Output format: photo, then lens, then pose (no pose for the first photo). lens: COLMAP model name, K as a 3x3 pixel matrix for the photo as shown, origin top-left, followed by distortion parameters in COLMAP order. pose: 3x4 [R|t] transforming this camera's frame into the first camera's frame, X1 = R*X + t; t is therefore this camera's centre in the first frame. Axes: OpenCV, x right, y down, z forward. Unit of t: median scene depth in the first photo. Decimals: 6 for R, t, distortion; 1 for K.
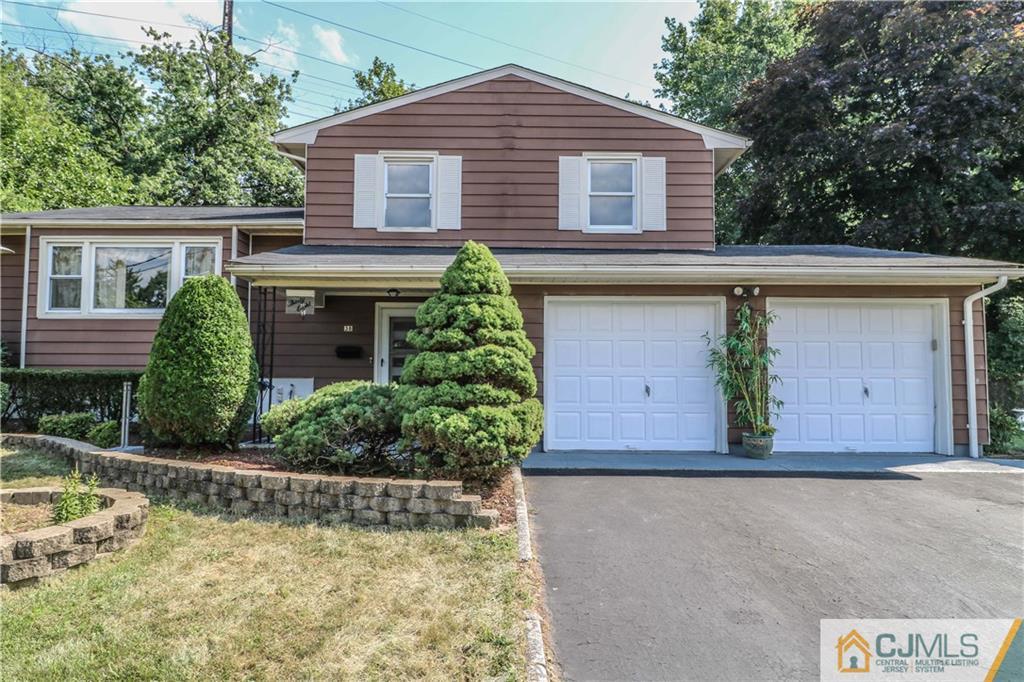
lens RADIAL K [[632.4, 0, 496.9], [0, 632.4, 340.0], [0, 0, 1]] dist [0.001297, 0.000404]
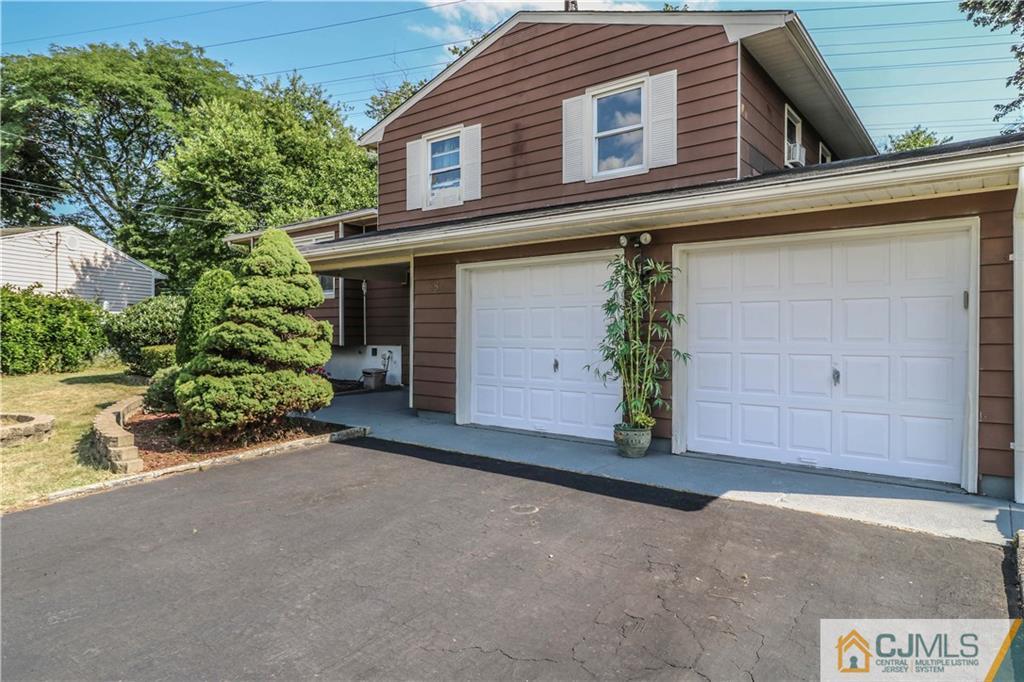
lens RADIAL K [[632.4, 0, 496.9], [0, 632.4, 340.0], [0, 0, 1]] dist [0.001297, 0.000404]
pose [[0.771350, 0.003415, -0.636402, 0.599451], [0.035222, 0.998224, 0.048047, 0.001057], [0.635435, -0.059477, 0.769860, 0.234449]]
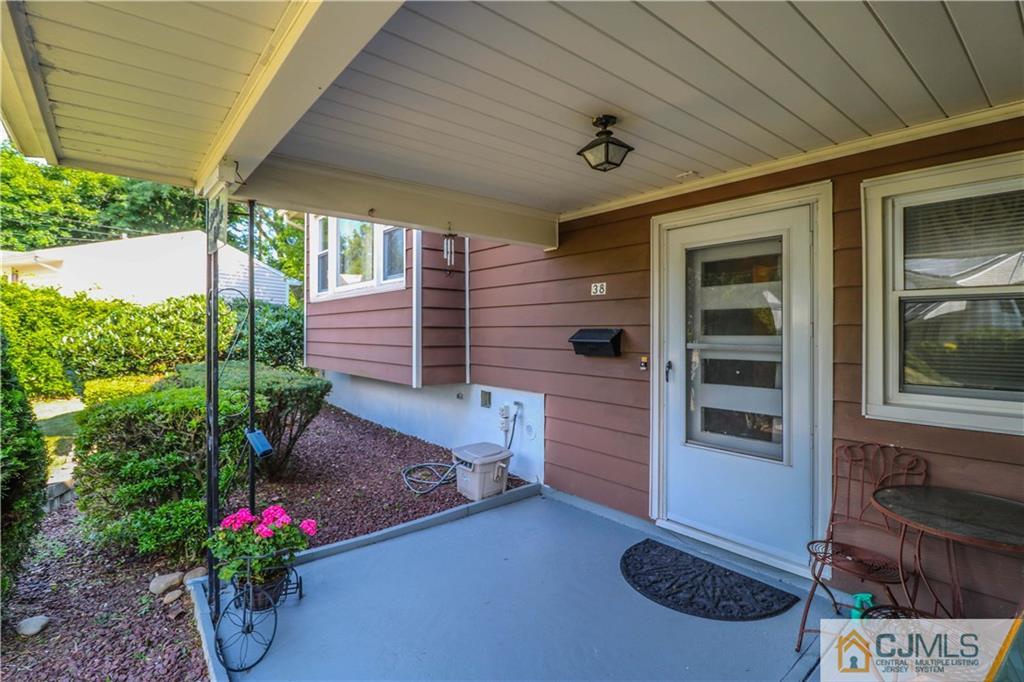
lens RADIAL K [[485.0, 0, 505.7], [0, 485.0, 337.6], [0, 0, 1]] dist [0.000382, -0.014648]
pose [[0.636187, 0.005057, -0.771518, -0.015824], [0.040281, 0.998397, 0.039759, -0.000406], [0.770482, -0.056371, 0.634964, 0.767092]]
